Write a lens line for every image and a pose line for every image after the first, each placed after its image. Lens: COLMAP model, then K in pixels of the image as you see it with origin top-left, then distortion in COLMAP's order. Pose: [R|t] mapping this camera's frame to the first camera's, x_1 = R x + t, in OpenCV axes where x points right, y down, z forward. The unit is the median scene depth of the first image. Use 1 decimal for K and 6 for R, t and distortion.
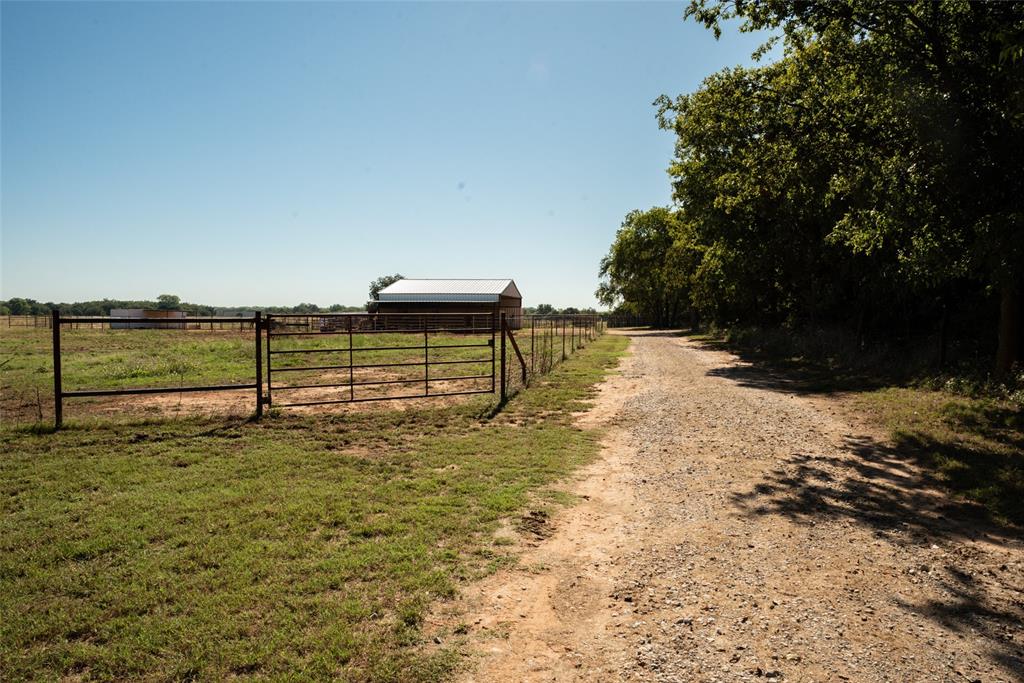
lens RADIAL K [[731.4, 0, 512.0], [0, 731.4, 341.5], [0, 0, 1]] dist [0.000232, -0.000009]
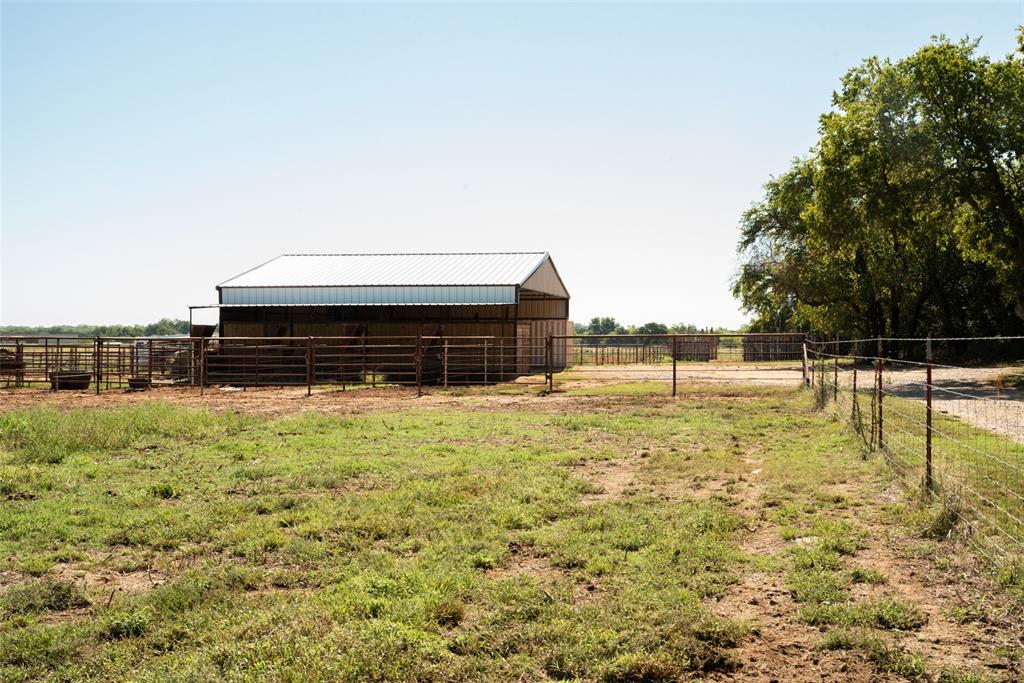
lens RADIAL K [[1281.4, 0, 512.0], [0, 1281.4, 341.5], [0, 0, 1]] dist [0.002036, 0.001109]
pose [[0.999622, -0.009092, -0.025954, -0.001278], [0.008232, 0.999420, -0.033050, -0.007822], [0.026239, 0.032824, 0.999117, 0.220883]]
